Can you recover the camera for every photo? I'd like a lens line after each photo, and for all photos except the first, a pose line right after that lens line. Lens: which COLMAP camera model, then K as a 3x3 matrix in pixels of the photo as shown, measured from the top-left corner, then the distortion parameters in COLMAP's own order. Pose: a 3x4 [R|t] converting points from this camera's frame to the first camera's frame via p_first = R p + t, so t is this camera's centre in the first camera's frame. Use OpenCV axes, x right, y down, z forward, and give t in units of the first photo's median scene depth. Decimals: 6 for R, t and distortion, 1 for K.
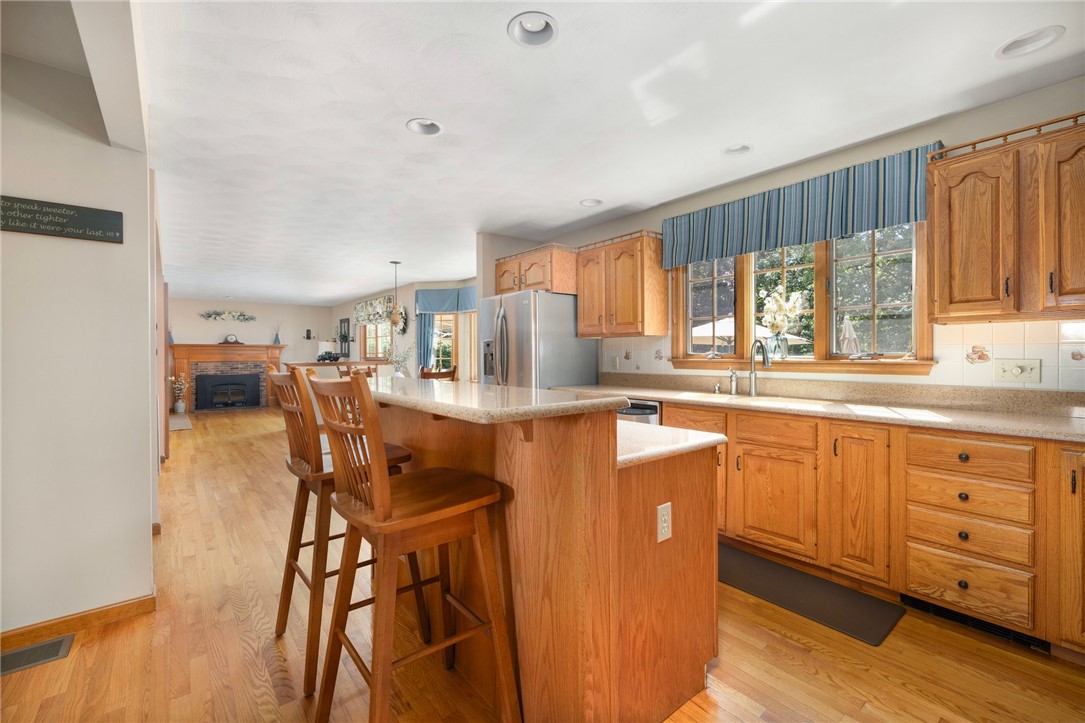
lens RADIAL K [[461.1, 0, 539.1], [0, 461.1, 355.3], [0, 0, 1]] dist [0.002671, -0.000361]
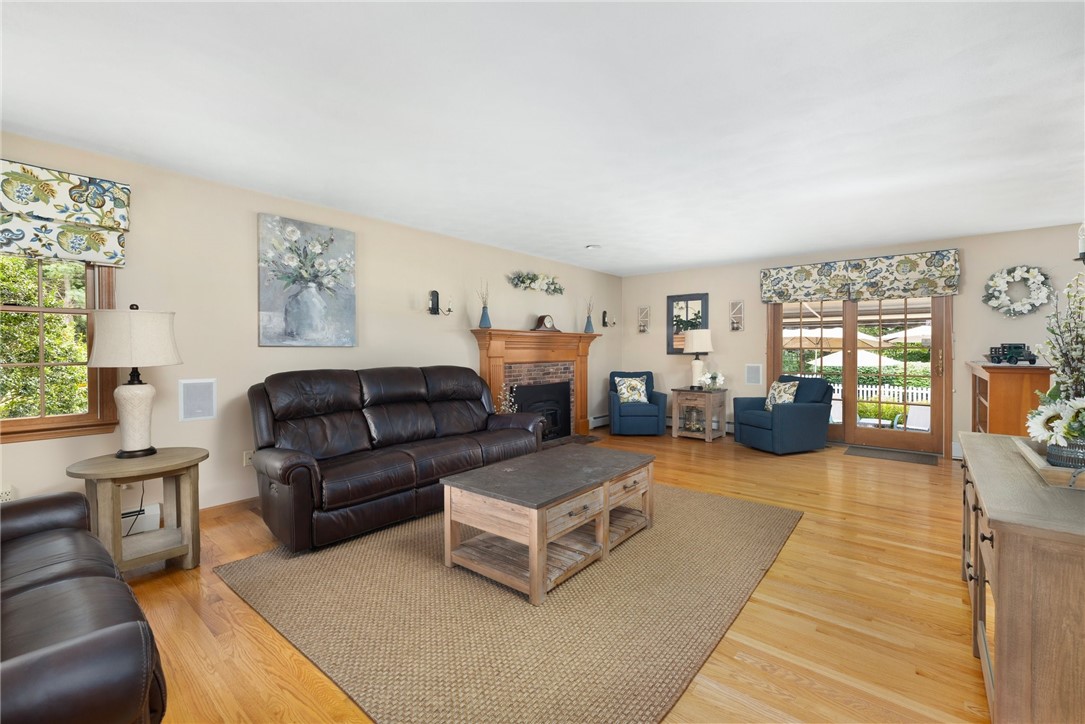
lens RADIAL K [[461.1, 0, 547.8], [0, 461.1, 356.4], [0, 0, 1]] dist [0.002671, -0.000361]
pose [[0.978793, -0.001378, 0.204846, -0.794046], [-0.000059, 0.999975, 0.007011, 0.002518], [-0.204851, -0.006875, 0.978769, 0.439194]]
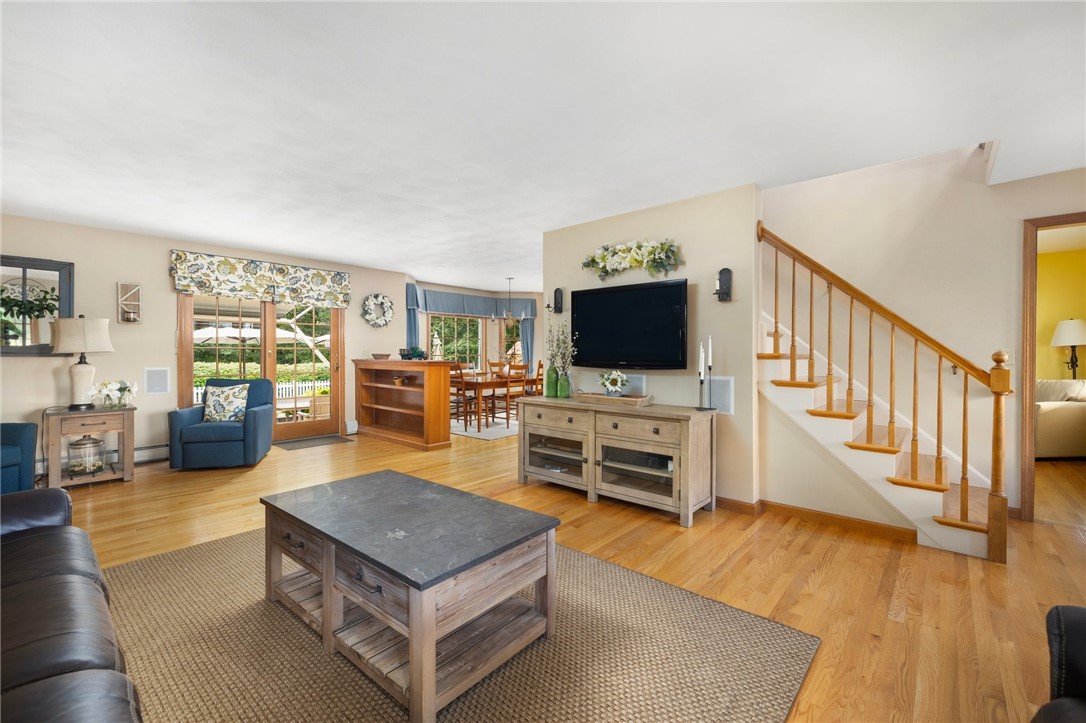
lens RADIAL K [[461.6, 0, 534.9], [0, 461.6, 352.8], [0, 0, 1]] dist [0.002671, -0.000361]
pose [[-0.173732, -0.001460, 0.984792, -0.943623], [0.000603, 0.999999, 0.001589, 0.001096], [-0.984793, 0.000870, -0.173731, 0.687156]]
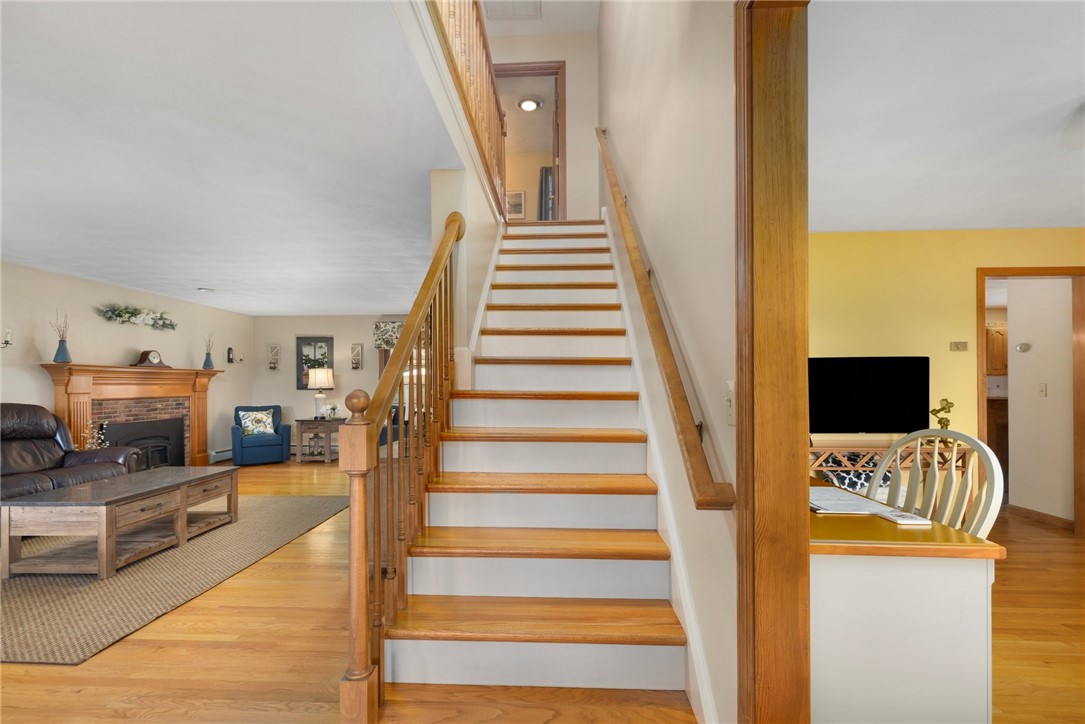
lens RADIAL K [[461.1, 0, 531.1], [0, 461.1, 383.8], [0, 0, 1]] dist [0.002671, -0.000361]
pose [[0.661166, 0.004044, 0.750229, -0.795818], [0.003610, 0.999957, -0.008571, 0.002587], [-0.750231, 0.008375, 0.661123, 0.273920]]
